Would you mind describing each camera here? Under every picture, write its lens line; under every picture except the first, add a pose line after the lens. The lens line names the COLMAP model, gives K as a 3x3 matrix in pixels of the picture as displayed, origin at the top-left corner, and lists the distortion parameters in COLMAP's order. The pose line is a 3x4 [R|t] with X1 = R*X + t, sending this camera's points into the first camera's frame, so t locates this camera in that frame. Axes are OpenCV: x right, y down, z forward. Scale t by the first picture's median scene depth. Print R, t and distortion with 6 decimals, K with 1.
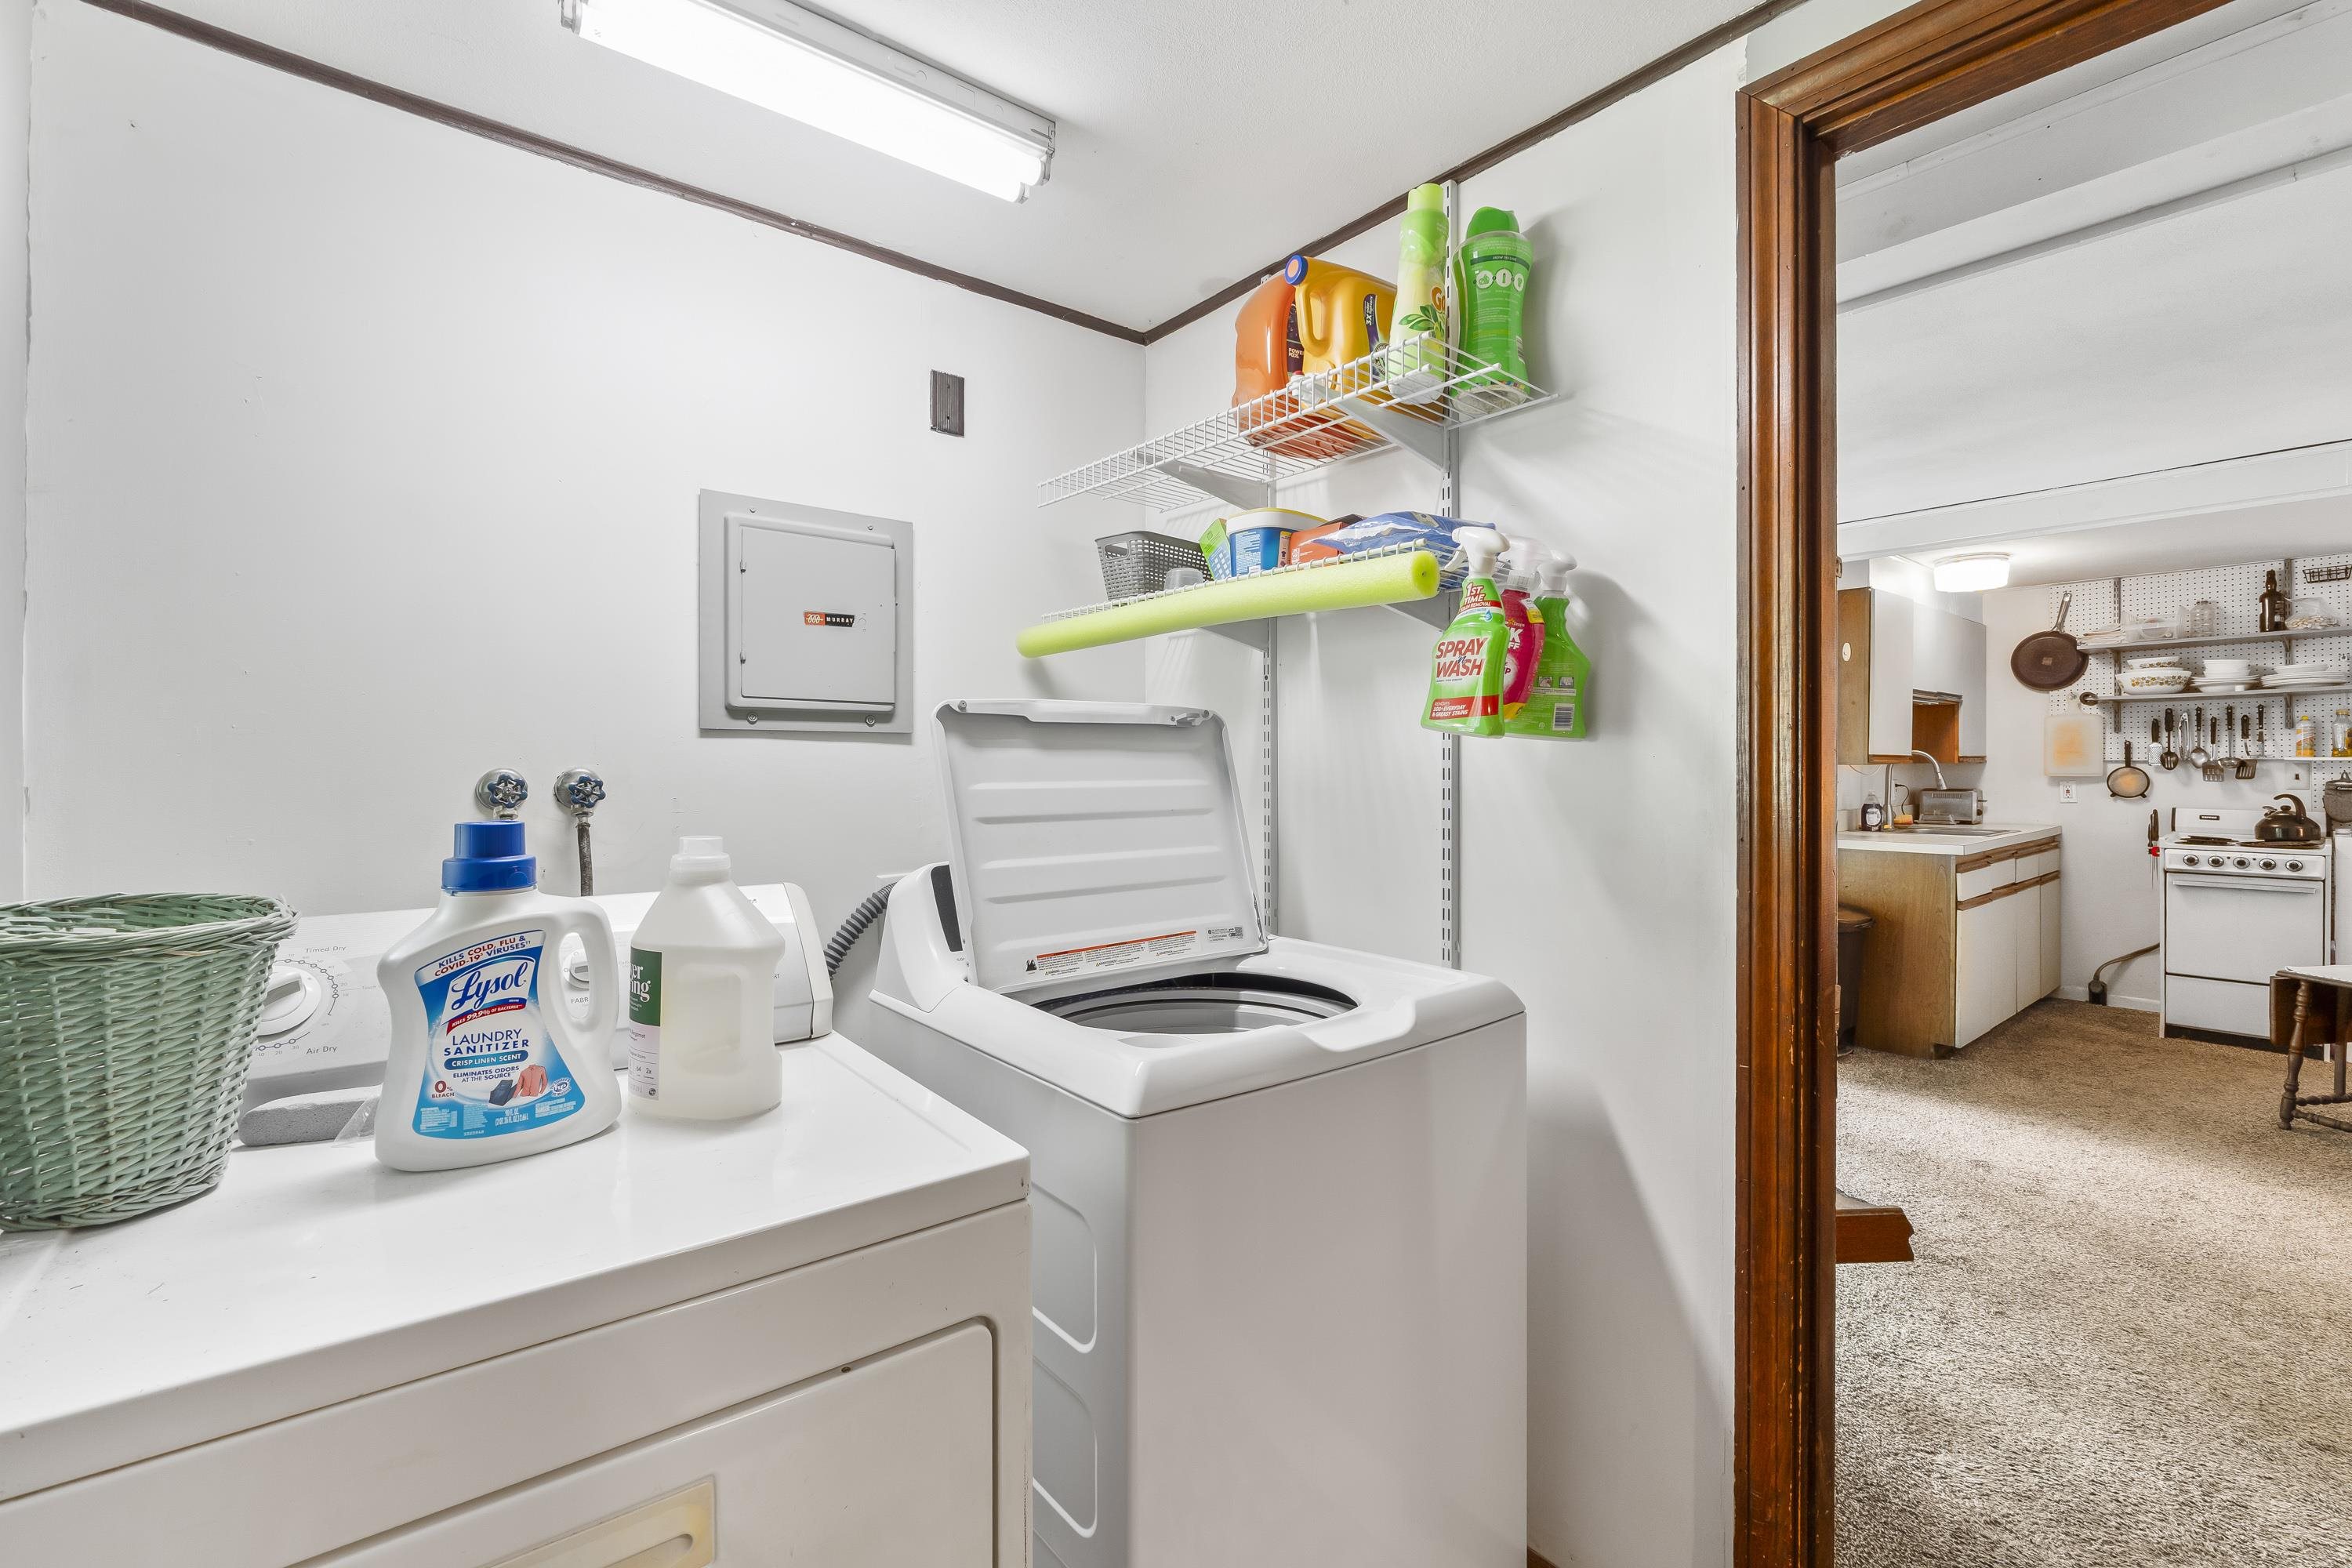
lens RADIAL K [[1000.2, 0, 1188.7], [0, 1000.2, 770.0], [0, 0, 1]] dist [-0.007165, 0.000201]
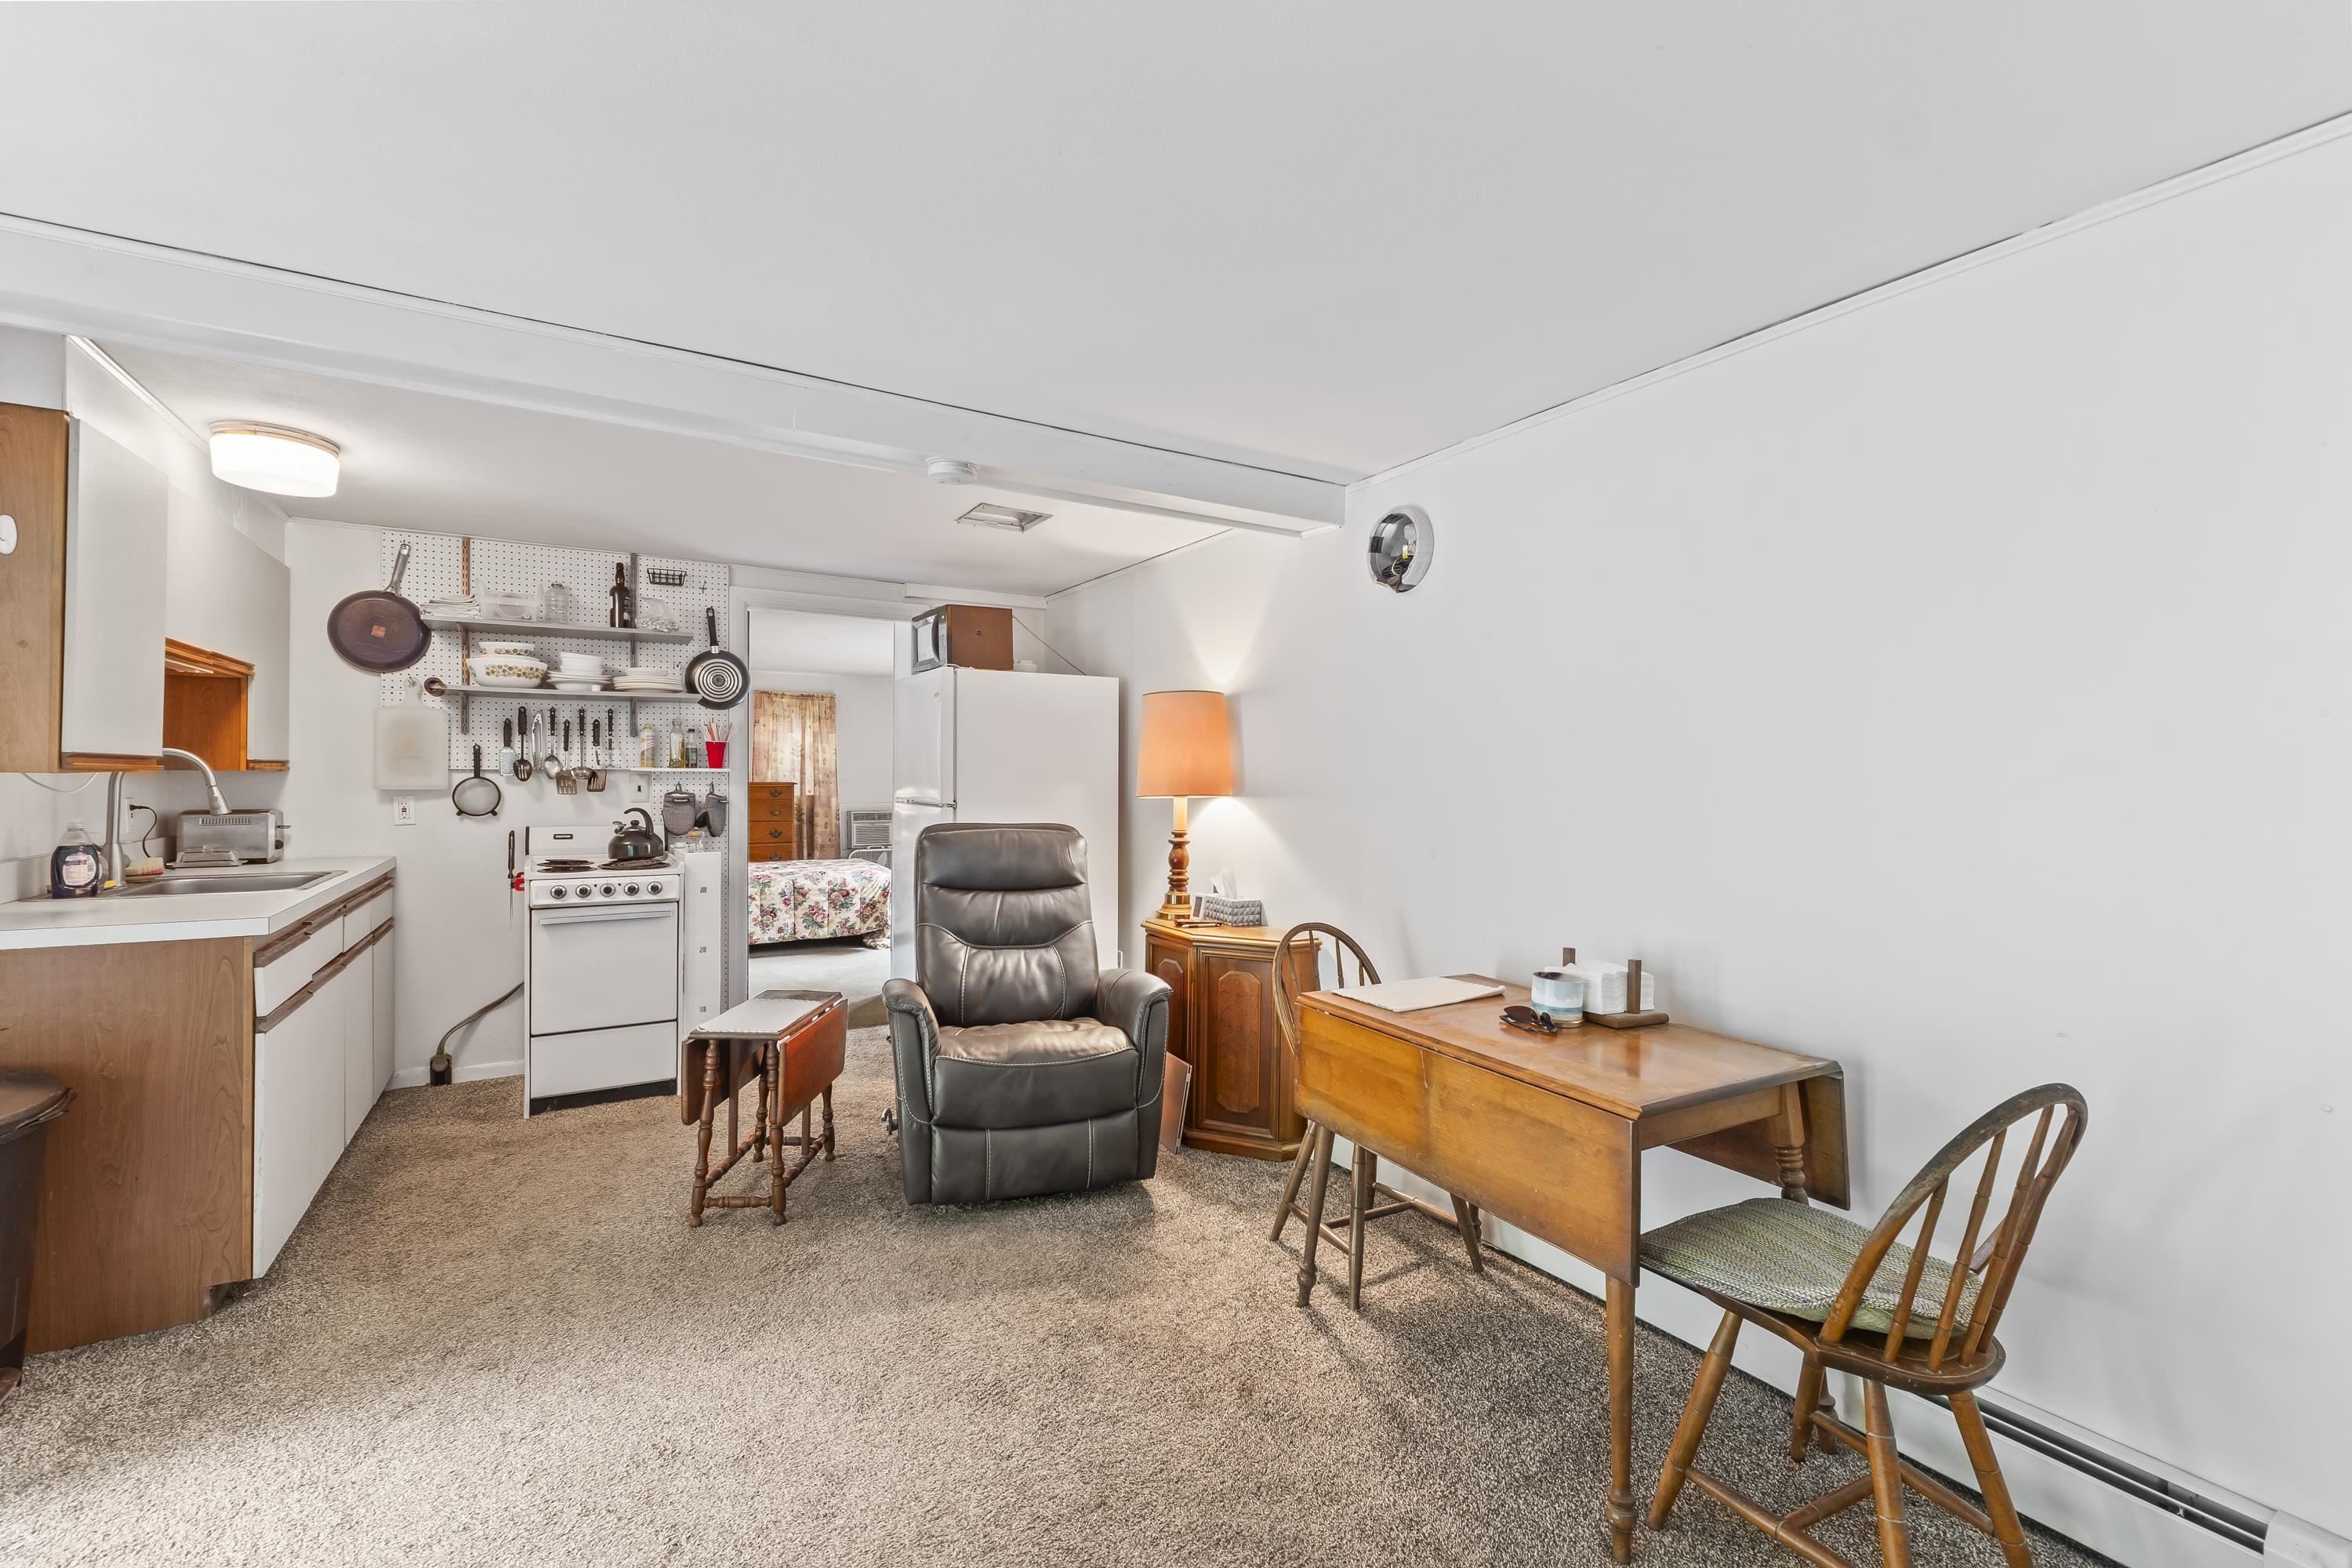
lens RADIAL K [[1000.2, 0, 1185.0], [0, 1000.2, 779.4], [0, 0, 1]] dist [-0.007165, 0.000201]
pose [[0.142832, 0.000893, 0.989747, 0.248907], [-0.002680, 0.999996, -0.000516, -0.002656], [-0.989743, -0.002579, 0.142834, 0.342401]]
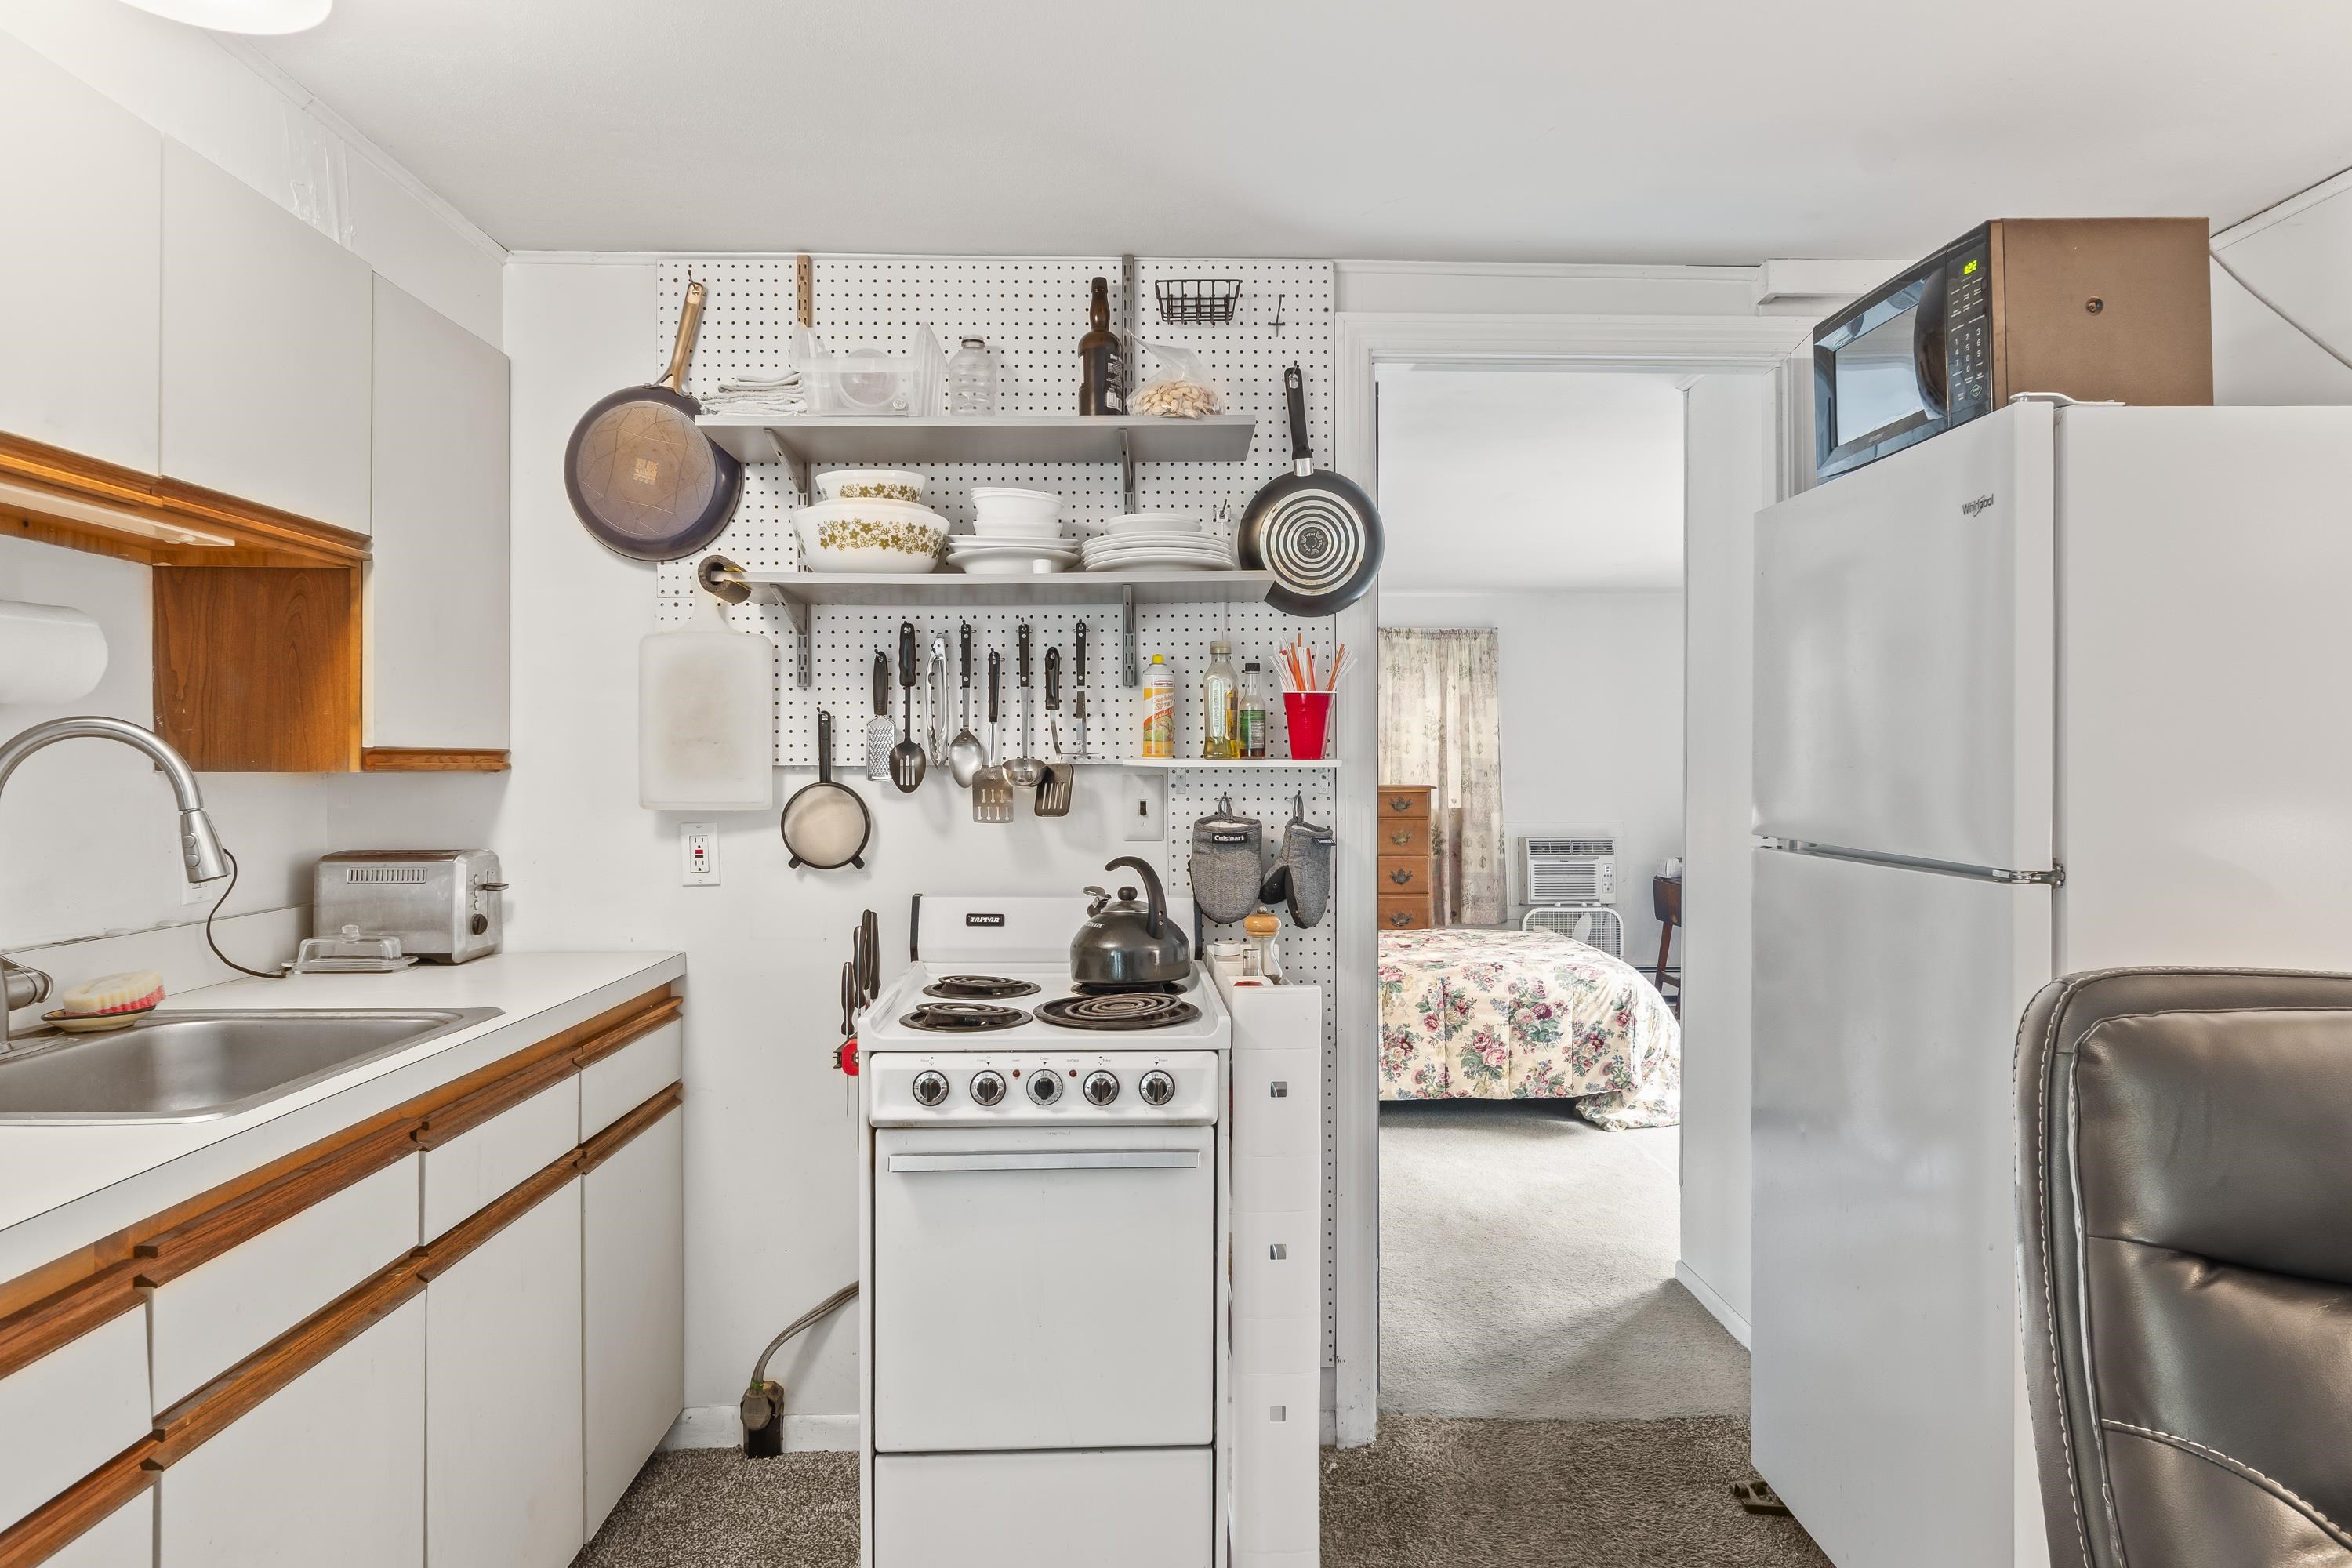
lens RADIAL K [[1447.7, 0, 1161.9], [0, 1447.7, 766.9], [0, 0, 1]] dist [0.001121, 0.000325]
pose [[0.627192, 0.005078, 0.778848, 0.644922], [0.000145, 0.999978, -0.006637, -0.005658], [-0.778865, 0.004276, 0.627177, 0.606227]]
